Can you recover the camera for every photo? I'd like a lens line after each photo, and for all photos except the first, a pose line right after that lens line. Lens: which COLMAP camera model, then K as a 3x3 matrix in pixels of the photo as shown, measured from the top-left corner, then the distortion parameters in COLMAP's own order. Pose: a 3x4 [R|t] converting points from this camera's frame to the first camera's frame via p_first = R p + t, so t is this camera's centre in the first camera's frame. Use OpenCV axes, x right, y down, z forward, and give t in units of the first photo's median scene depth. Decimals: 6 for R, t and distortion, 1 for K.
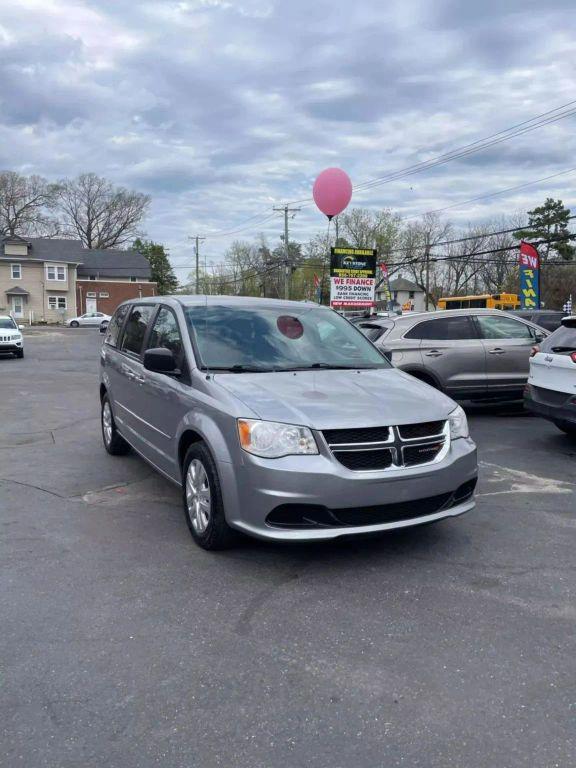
lens RADIAL K [[583.2, 0, 282.5], [0, 583.2, 385.0], [0, 0, 1]] dist [0.050687, -0.071714]
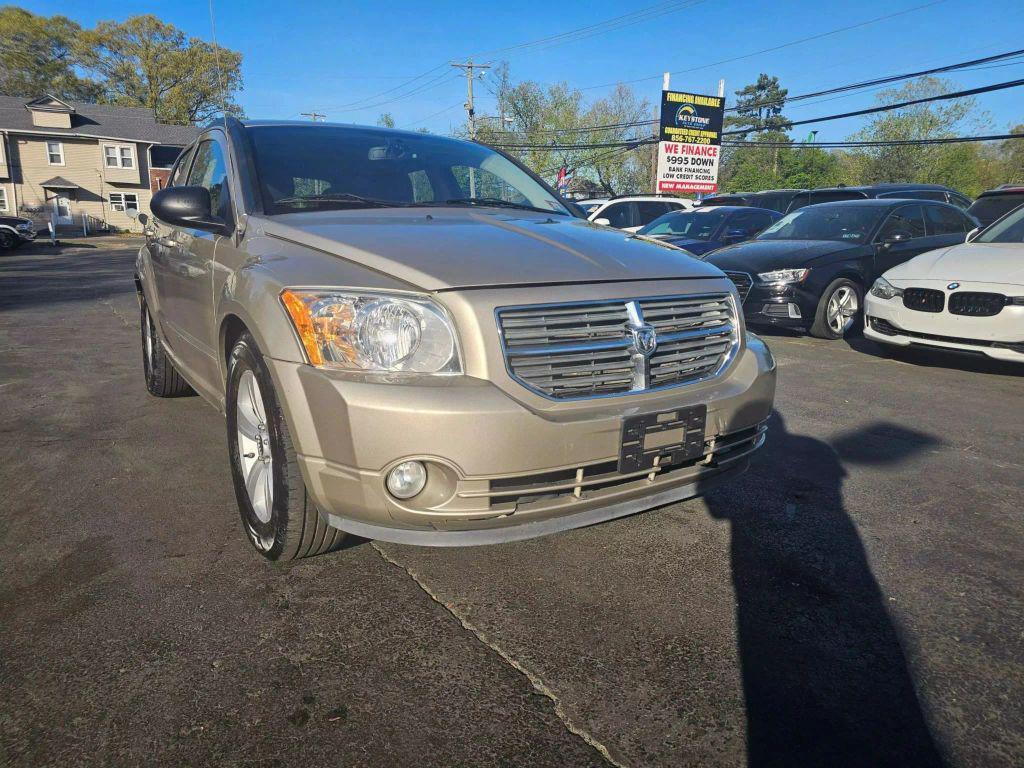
lens RADIAL K [[683.5, 0, 511.5], [0, 683.5, 382.0], [0, 0, 1]] dist [0.023809, -0.018409]
pose [[0.985145, -0.041176, 0.166714, -0.073306], [0.023914, 0.994263, 0.104253, -0.004360], [-0.170051, -0.098717, 0.980478, 0.107609]]
